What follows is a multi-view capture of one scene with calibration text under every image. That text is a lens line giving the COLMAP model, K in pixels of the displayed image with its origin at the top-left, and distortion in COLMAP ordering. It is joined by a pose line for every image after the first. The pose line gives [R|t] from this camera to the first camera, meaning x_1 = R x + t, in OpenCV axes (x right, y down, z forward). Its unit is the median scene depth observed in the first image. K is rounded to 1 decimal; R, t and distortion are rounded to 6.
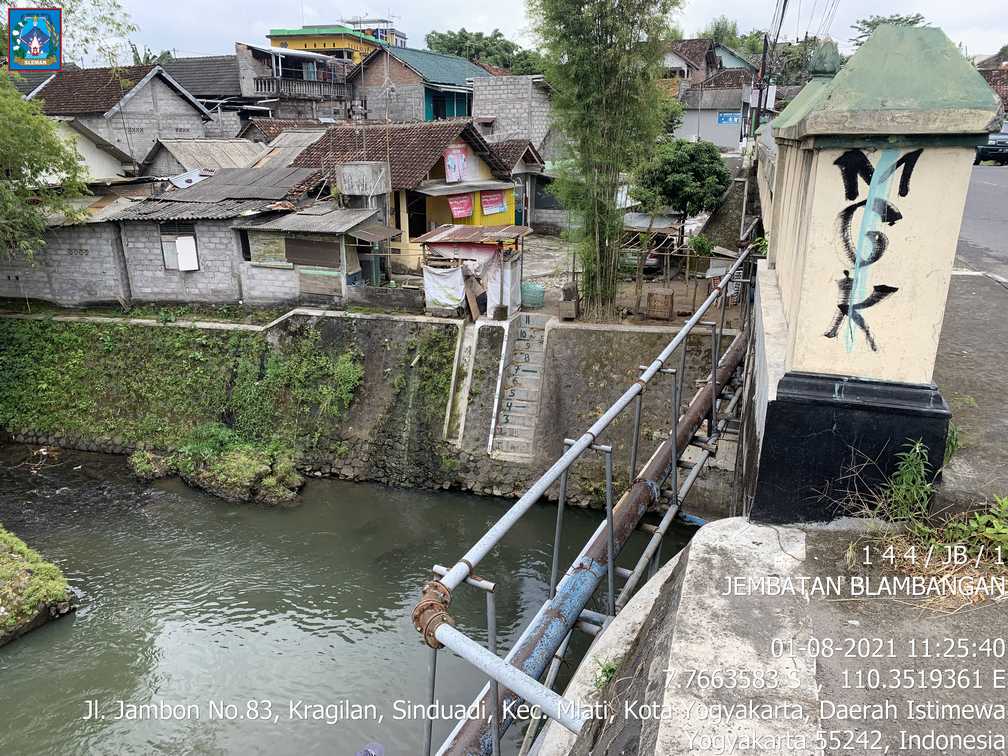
lens RADIAL K [[748.0, 0, 504.0], [0, 748.0, 378.0], [0, 0, 1]] dist [0.052645, -0.004524]
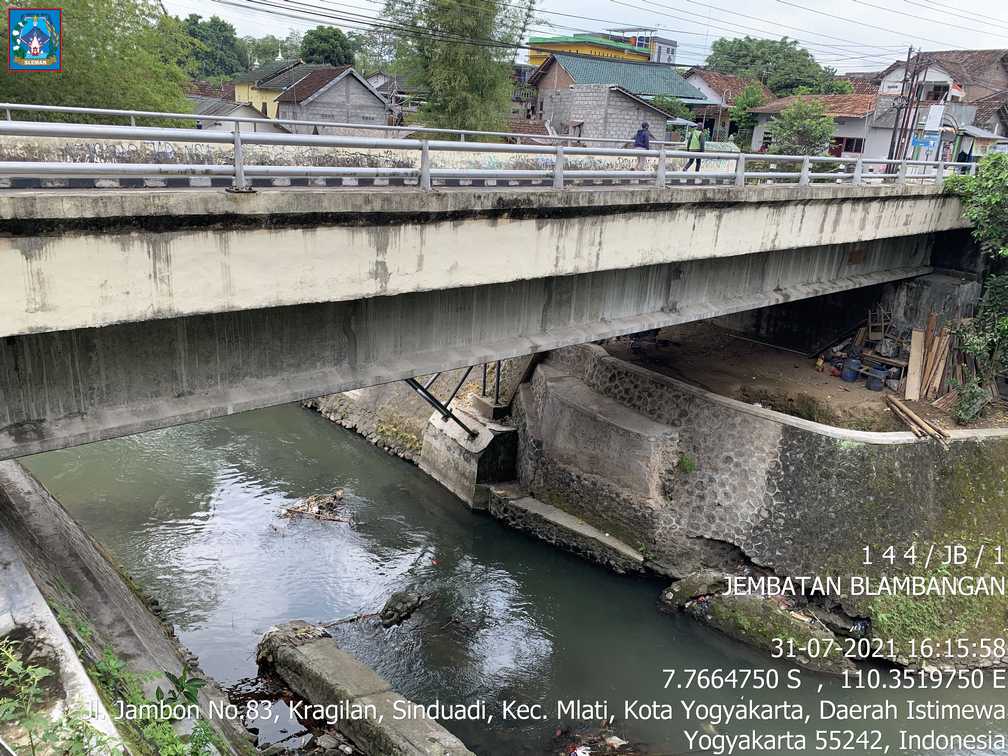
lens RADIAL K [[748.0, 0, 504.0], [0, 748.0, 378.0], [0, 0, 1]] dist [0.052645, -0.004524]
pose [[0.868696, 0.213089, -0.447169, 0.450545], [-0.215550, 0.975405, 0.046071, -0.016220], [0.445989, 0.056365, 0.893262, 0.014550]]
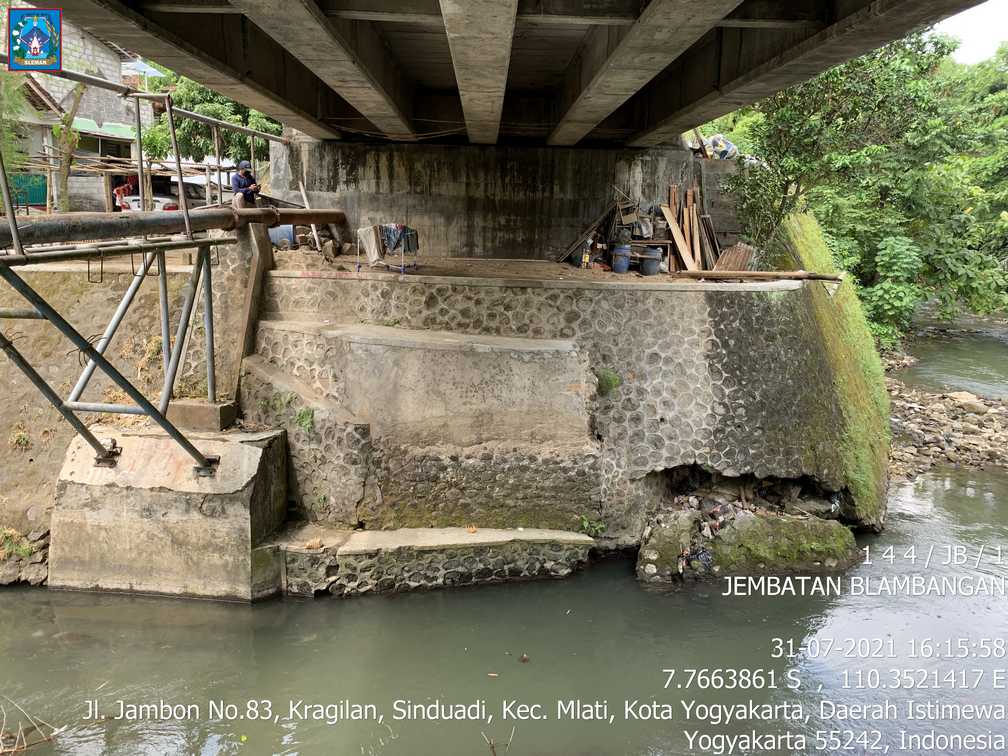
lens RADIAL K [[748.0, 0, 504.0], [0, 748.0, 378.0], [0, 0, 1]] dist [0.052645, -0.004524]
pose [[0.946690, -0.041230, 0.319496, 0.200949], [0.071113, 0.994056, -0.082432, 0.056721], [-0.314198, 0.100758, 0.943995, 0.197182]]
